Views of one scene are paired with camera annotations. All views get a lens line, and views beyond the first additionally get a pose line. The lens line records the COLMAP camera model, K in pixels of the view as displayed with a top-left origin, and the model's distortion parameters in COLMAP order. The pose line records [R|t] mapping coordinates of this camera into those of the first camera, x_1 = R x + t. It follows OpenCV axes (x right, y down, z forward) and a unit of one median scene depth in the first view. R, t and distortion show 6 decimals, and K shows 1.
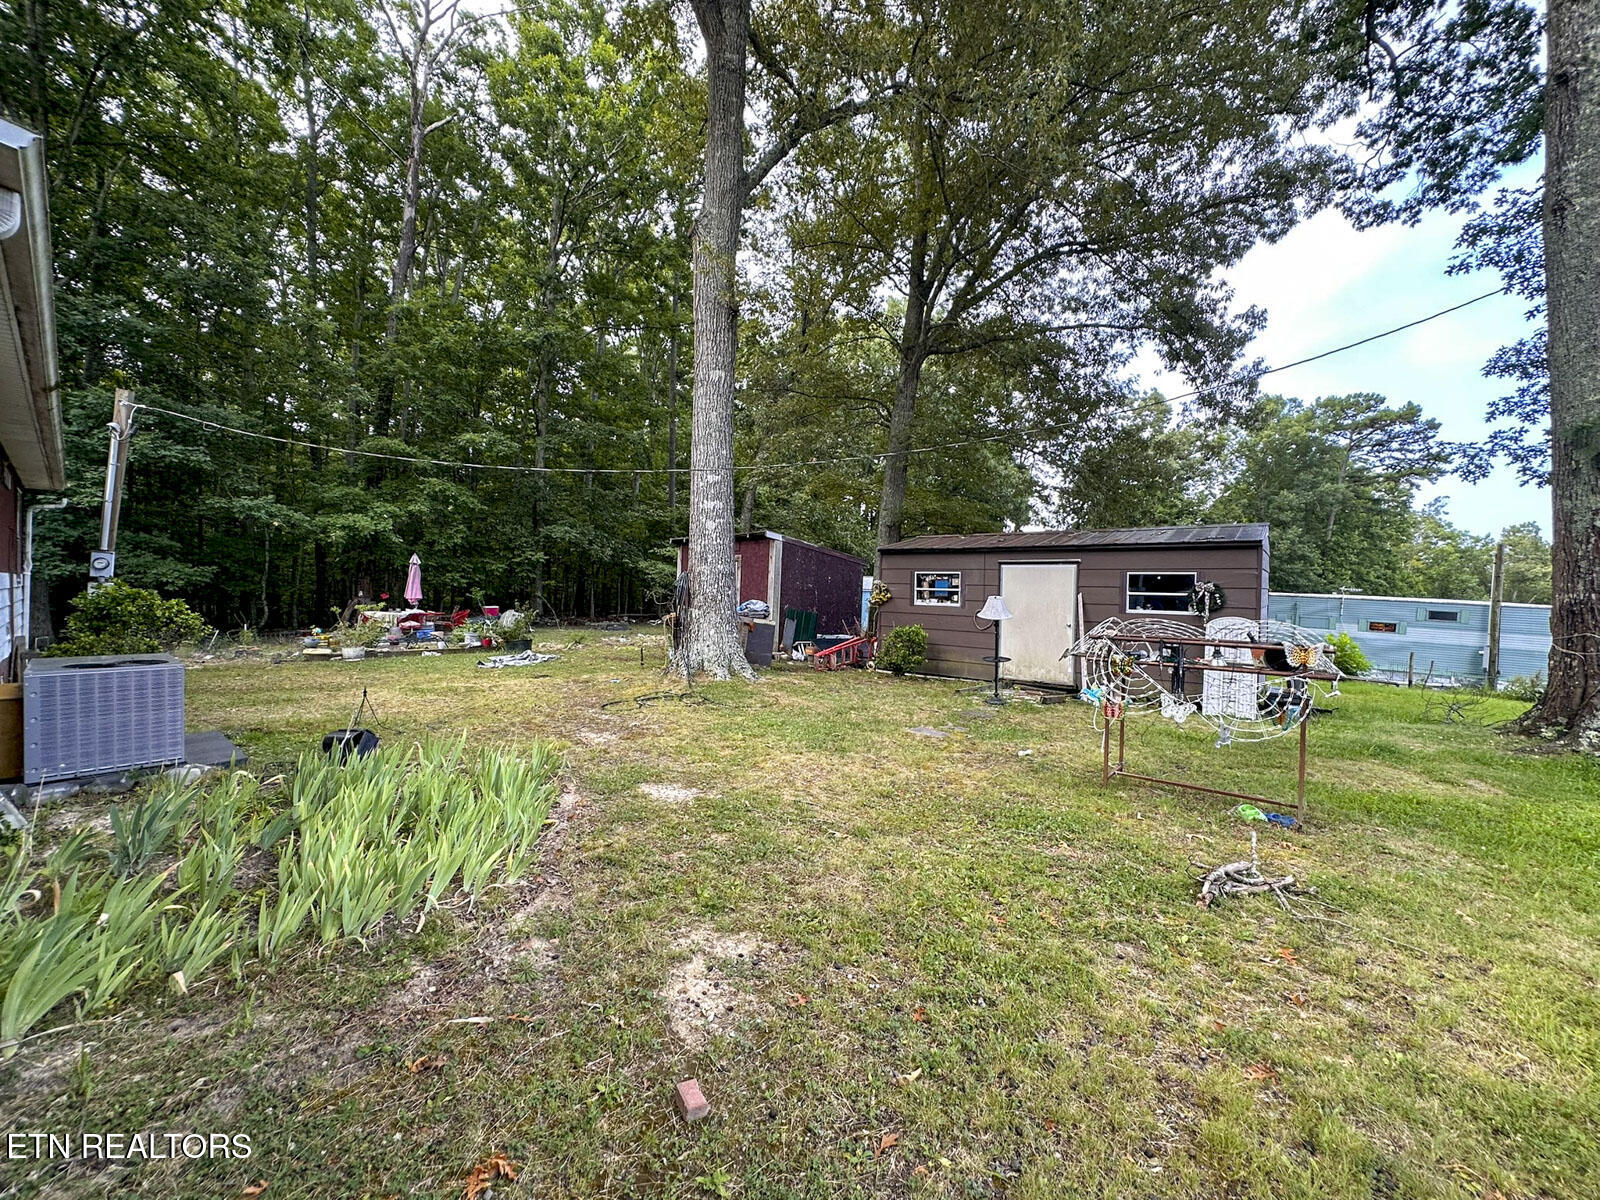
lens RADIAL K [[641.4, 0, 800.0], [0, 641.4, 600.0], [0, 0, 1]] dist [0.001970, 0.000300]
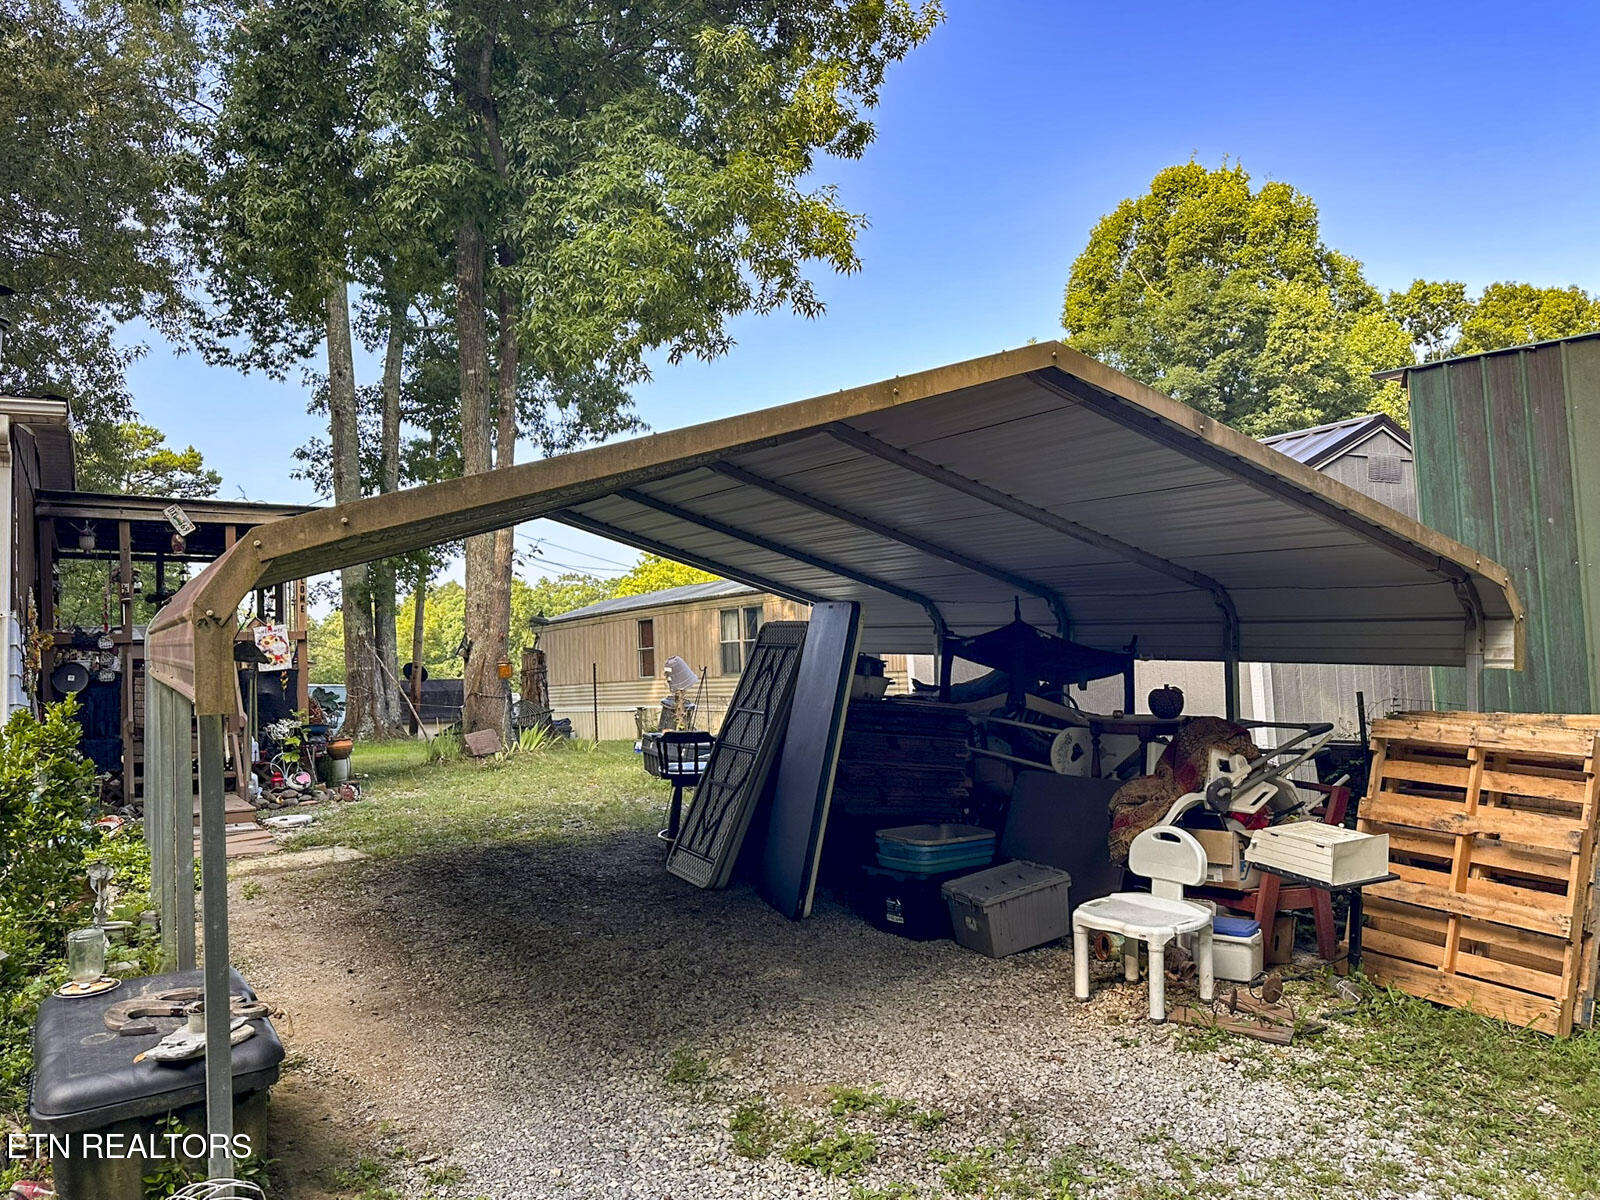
lens RADIAL K [[1242.9, 0, 798.3], [0, 1242.9, 609.9], [0, 0, 1]] dist [0.003155, 0.005511]
pose [[0.328695, 0.020116, 0.944222, -1.204231], [0.059760, 0.997327, -0.042050, 0.033292], [-0.942544, 0.070248, 0.326614, -0.953147]]
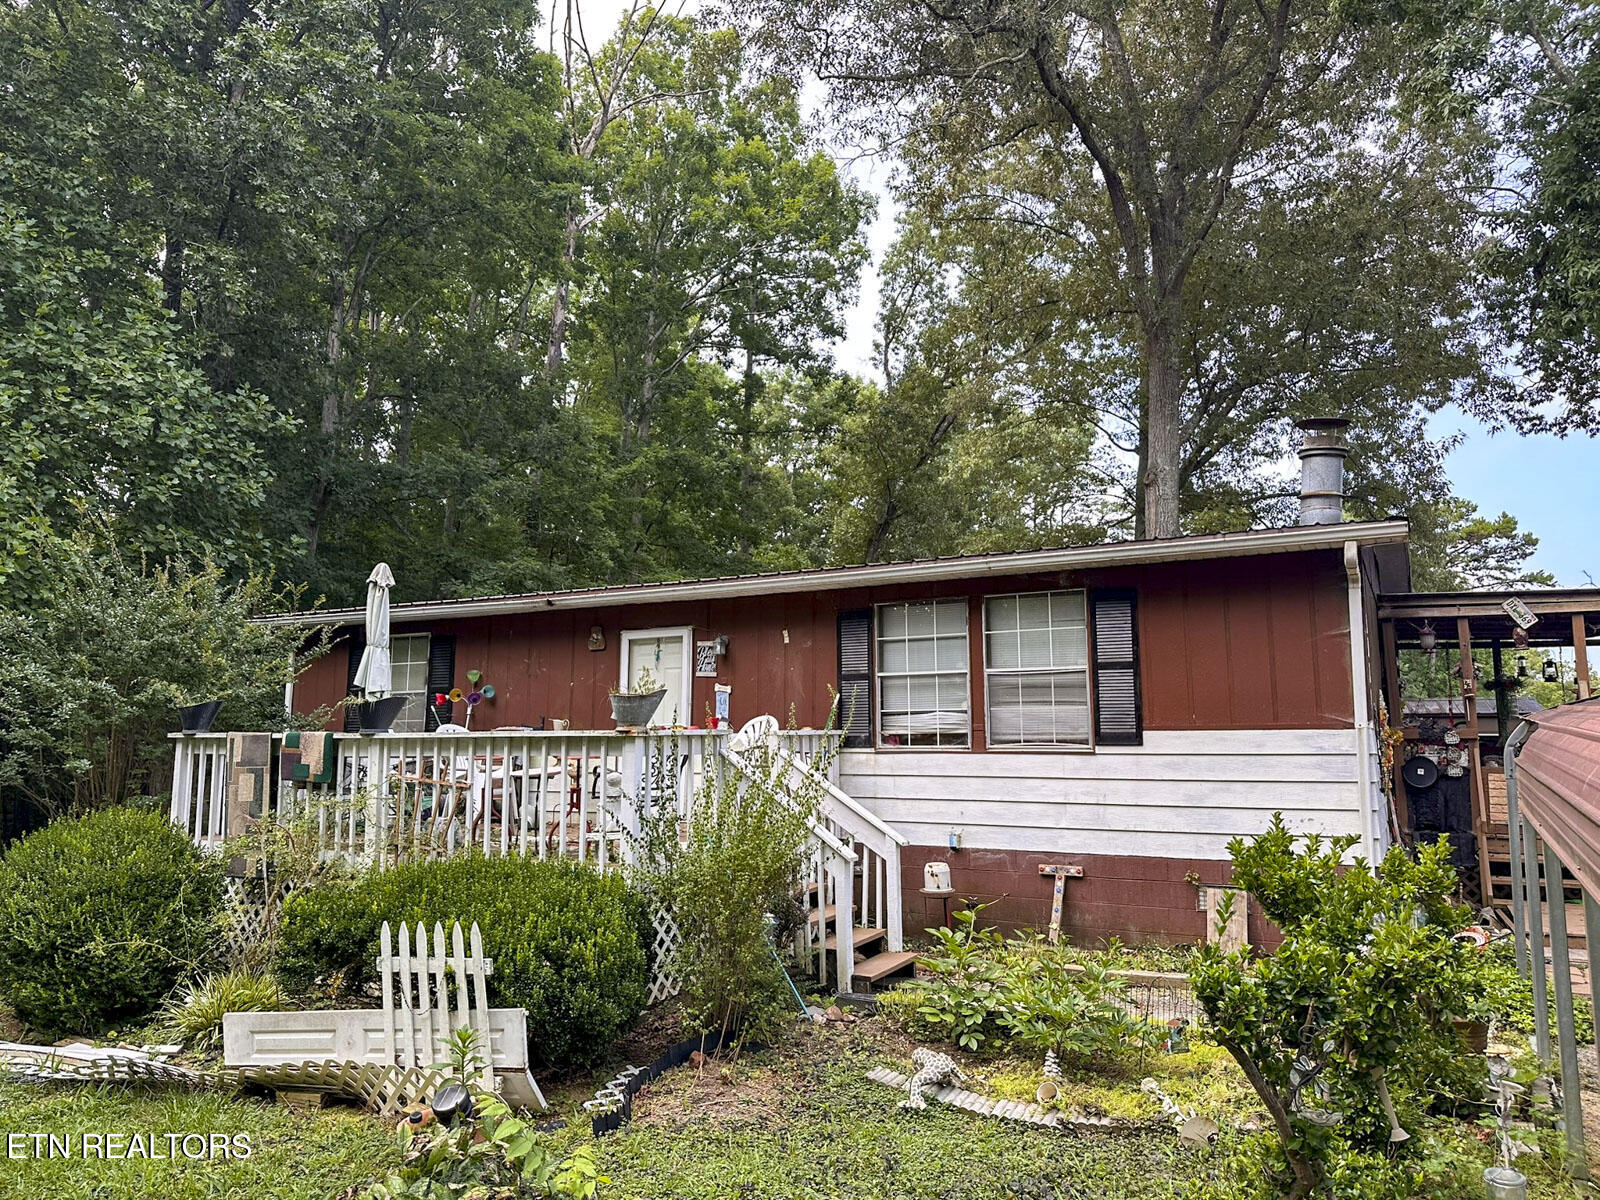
lens RADIAL K [[1113.2, 0, 800.0], [0, 1113.2, 600.0], [0, 0, 1]] dist [0.079070, -0.087586]
pose [[0.975514, 0.013586, 0.219516, -1.170134], [0.018653, 0.989383, -0.144127, -0.004555], [-0.219143, 0.144692, 0.964904, -0.895993]]
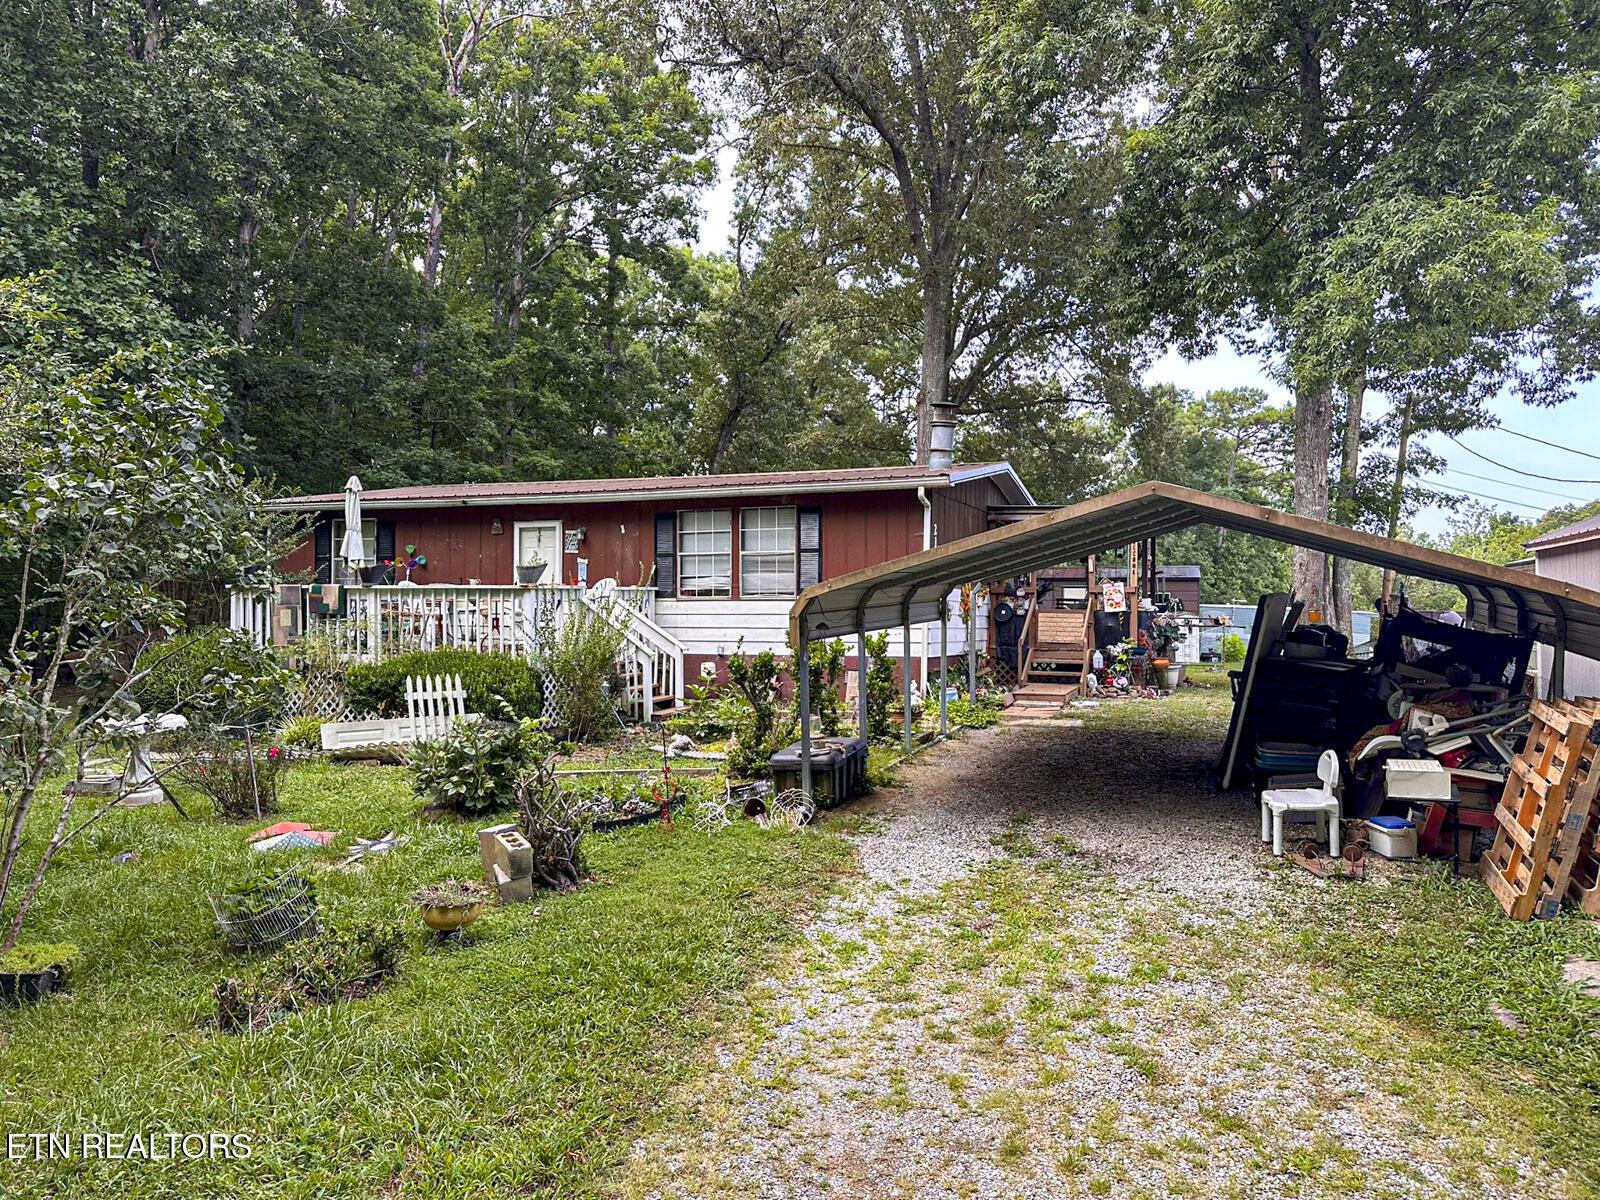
lens RADIAL K [[1106.9, 0, 808.8], [0, 1106.9, 614.1], [0, 0, 1]] dist [0.169624, -0.286864]
pose [[0.942567, -0.014167, 0.333715, -1.240330], [0.017579, 0.999819, -0.007207, 0.020151], [-0.333553, 0.012660, 0.942646, -1.475533]]
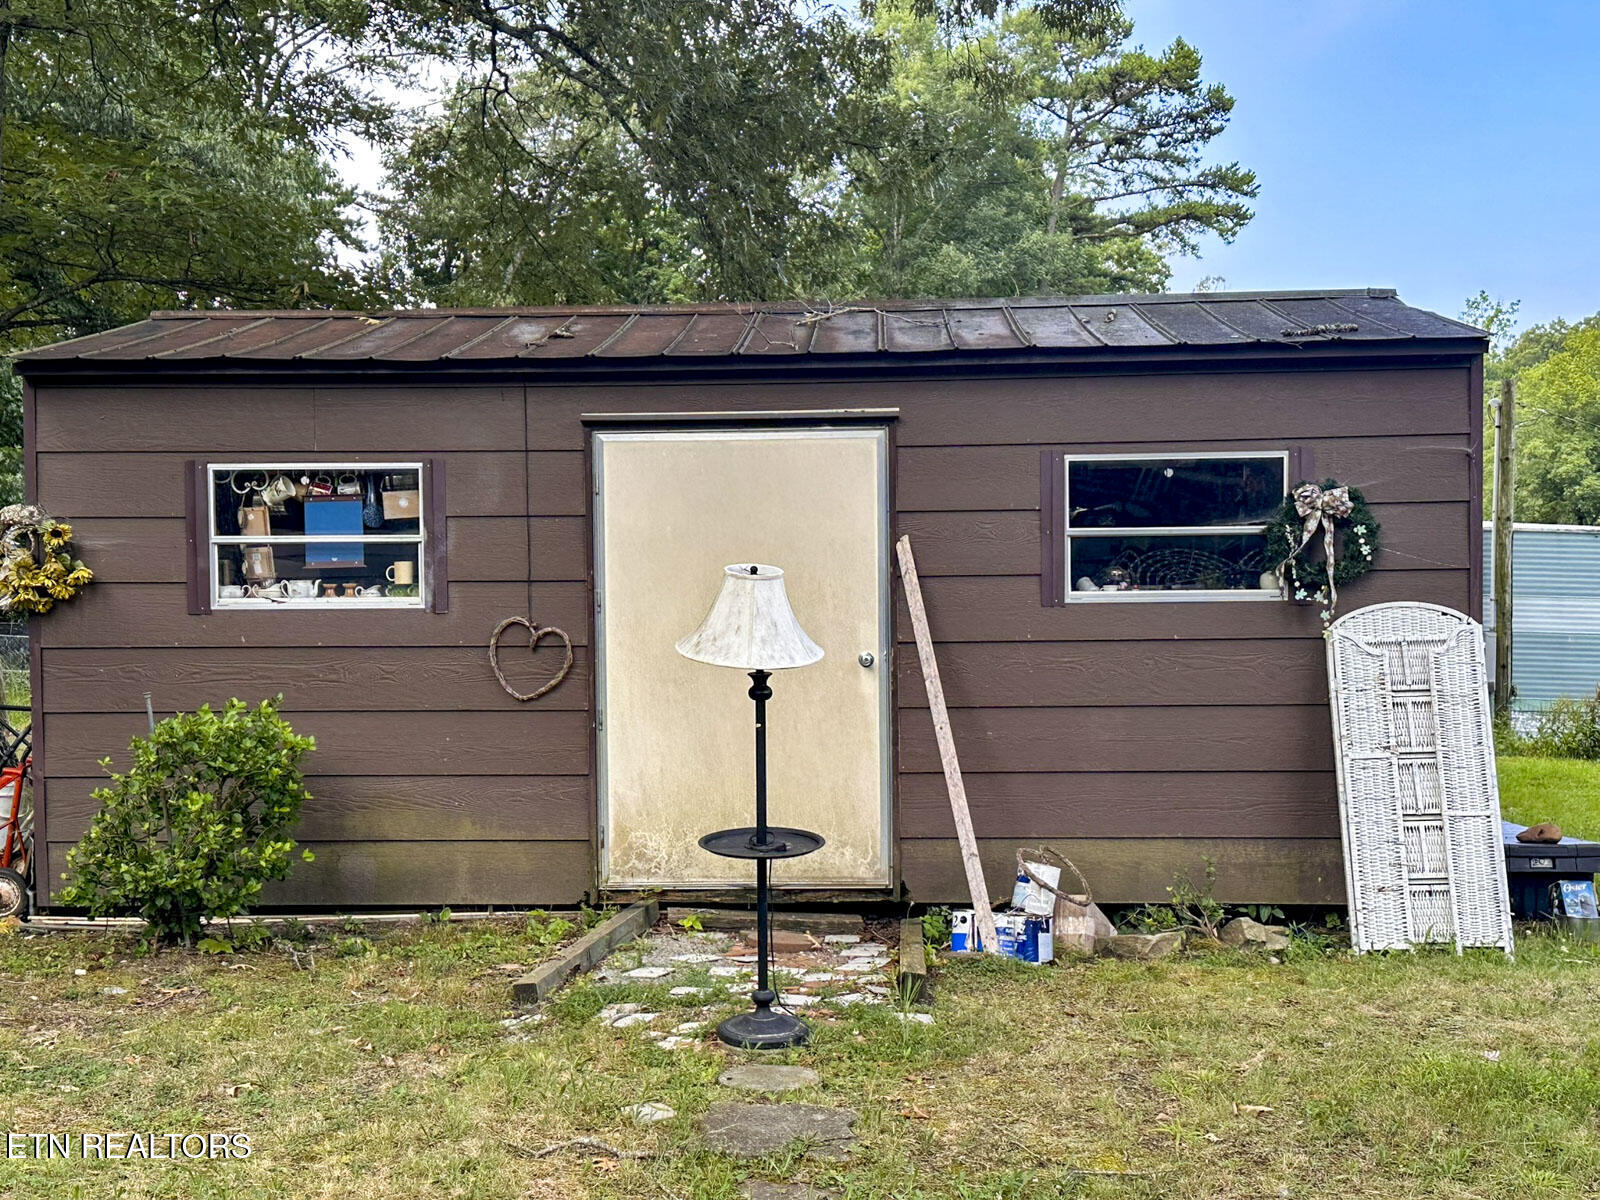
lens RADIAL K [[2016.6, 0, 800.0], [0, 2016.6, 600.0], [0, 0, 1]] dist [0.101200, 0.001546]
pose [[0.819413, -0.051106, 0.570921, -0.060062], [0.039343, 0.998683, 0.032930, -0.011543], [-0.571852, -0.004521, 0.820344, 0.293691]]
